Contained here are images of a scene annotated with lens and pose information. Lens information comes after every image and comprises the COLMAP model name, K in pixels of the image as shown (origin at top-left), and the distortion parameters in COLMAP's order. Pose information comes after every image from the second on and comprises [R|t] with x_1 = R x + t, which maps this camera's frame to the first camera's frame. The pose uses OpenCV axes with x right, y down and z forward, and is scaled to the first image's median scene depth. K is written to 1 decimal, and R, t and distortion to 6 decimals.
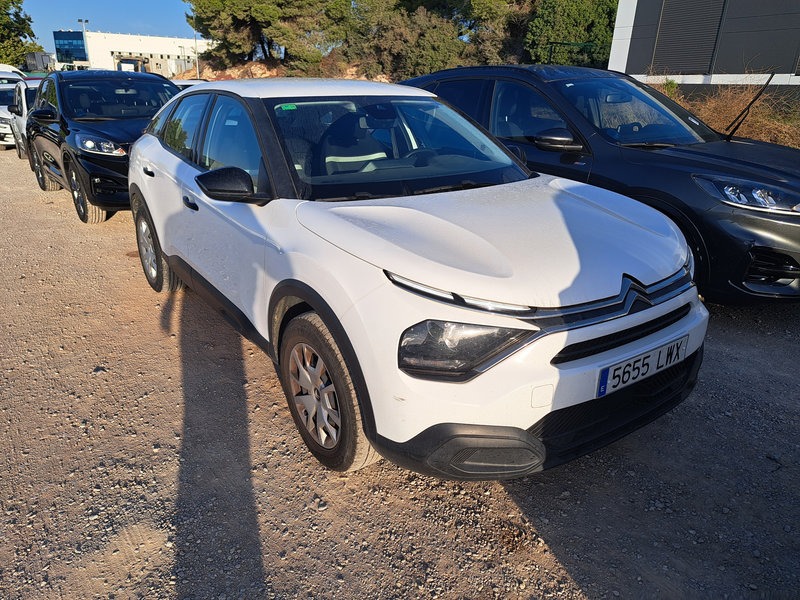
lens RADIAL K [[589.8, 0, 400.0], [0, 589.8, 300.0], [0, 0, 1]] dist [0.062690, -0.064899]
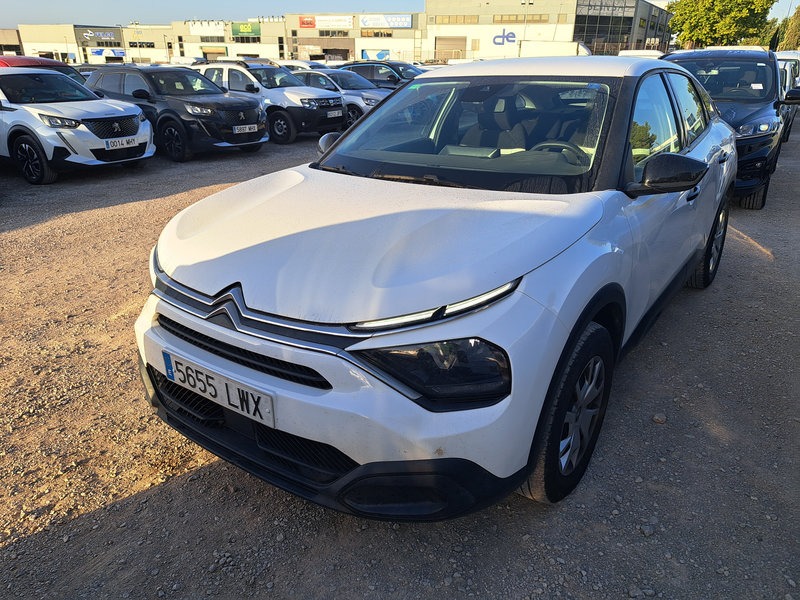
lens RADIAL K [[589.8, 0, 400.0], [0, 589.8, 300.0], [0, 0, 1]] dist [0.062690, -0.064899]
pose [[0.309443, 0.338432, -0.888656, 1.157486], [-0.316246, 0.917956, 0.239469, -0.284829], [0.896791, 0.206932, 0.391083, 0.828371]]
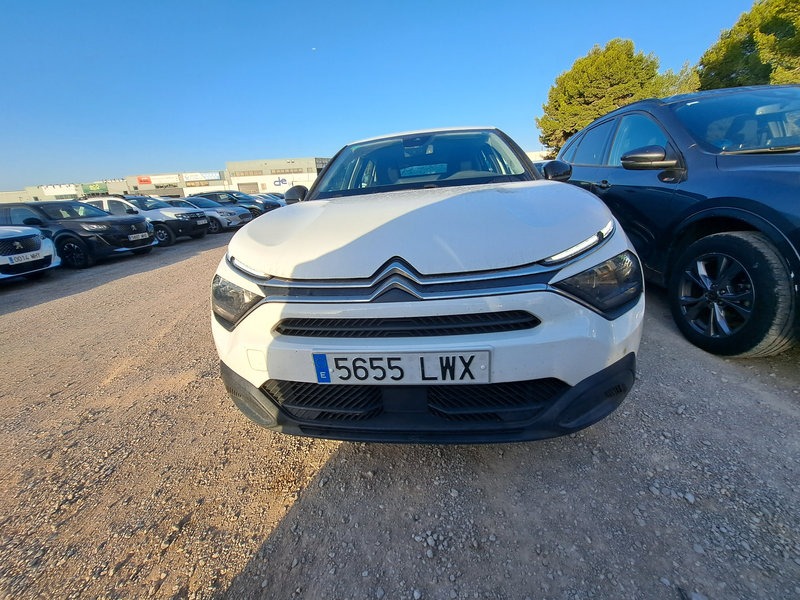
lens RADIAL K [[325.7, 0, 398.3], [0, 325.7, 298.5], [0, 0, 1]] dist [-0.012941, 0.000610]
pose [[0.730051, 0.152690, -0.666116, 0.659652], [-0.151179, 0.986655, 0.060476, -0.012968], [0.666461, 0.056552, 0.743392, 0.621359]]
